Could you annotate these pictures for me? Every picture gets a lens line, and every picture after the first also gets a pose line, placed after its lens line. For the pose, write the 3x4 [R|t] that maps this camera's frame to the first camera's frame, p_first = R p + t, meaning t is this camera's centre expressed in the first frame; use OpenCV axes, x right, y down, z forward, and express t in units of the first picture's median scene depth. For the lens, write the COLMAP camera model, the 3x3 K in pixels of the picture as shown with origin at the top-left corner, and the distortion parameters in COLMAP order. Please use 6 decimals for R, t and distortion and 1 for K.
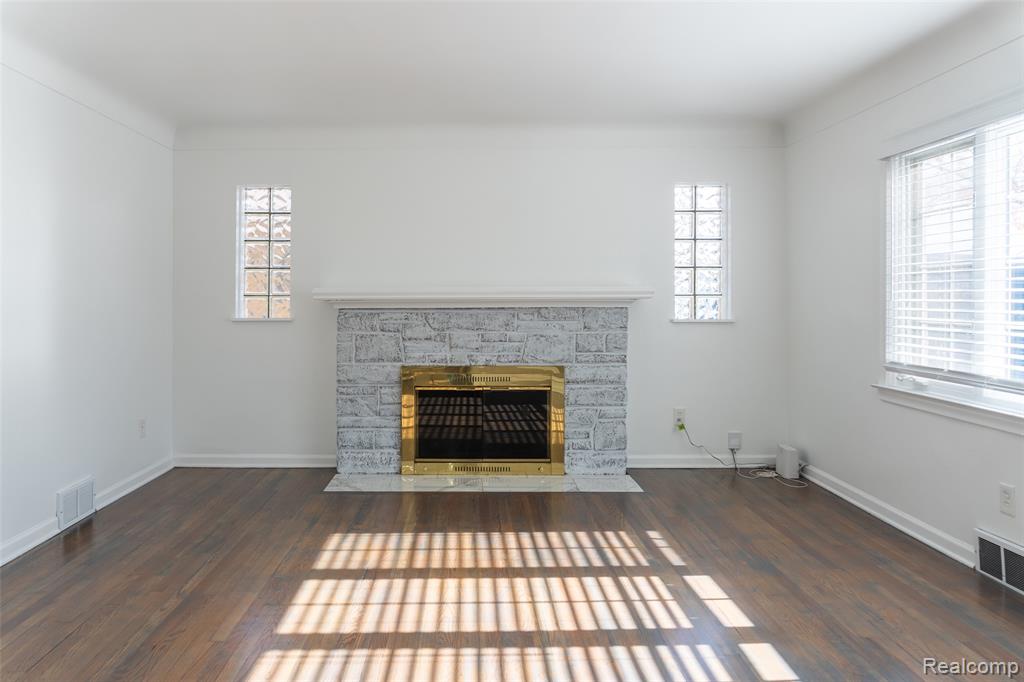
lens RADIAL K [[708.0, 0, 460.4], [0, 708.0, 297.5], [0, 0, 1]] dist [-0.006820, -0.001502]
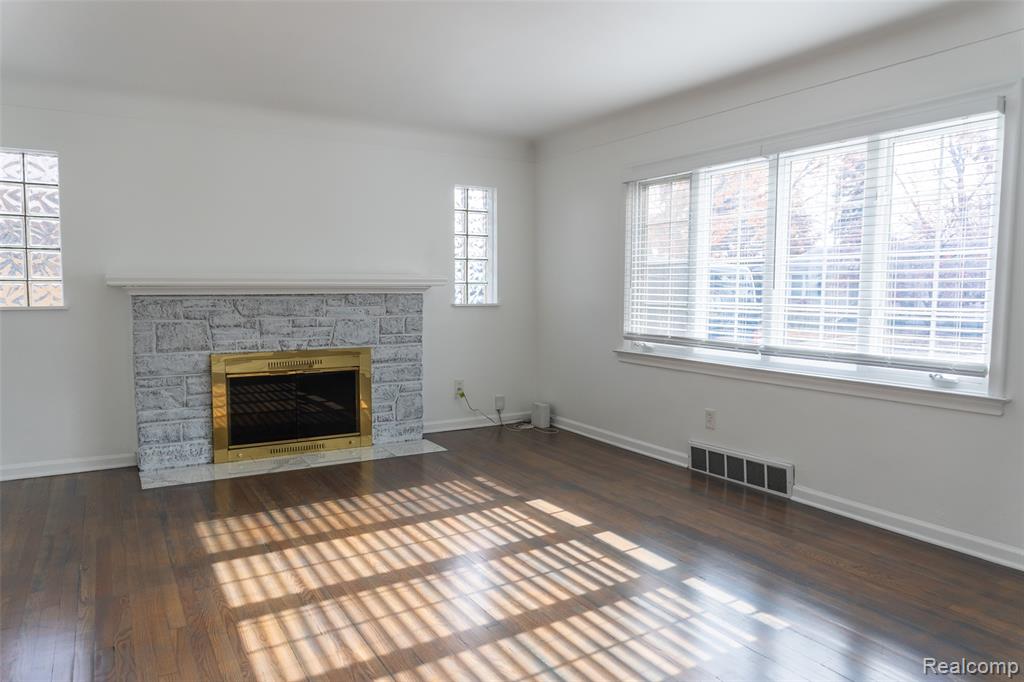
lens RADIAL K [[695.4, 0, 512.0], [0, 695.4, 341.0], [0, 0, 1]] dist [-0.004223, -0.001171]
pose [[0.853679, -0.036446, 0.519522, -0.224877], [-0.004844, 0.996949, 0.077899, 0.002203], [-0.520776, -0.069017, 0.850899, -0.027828]]
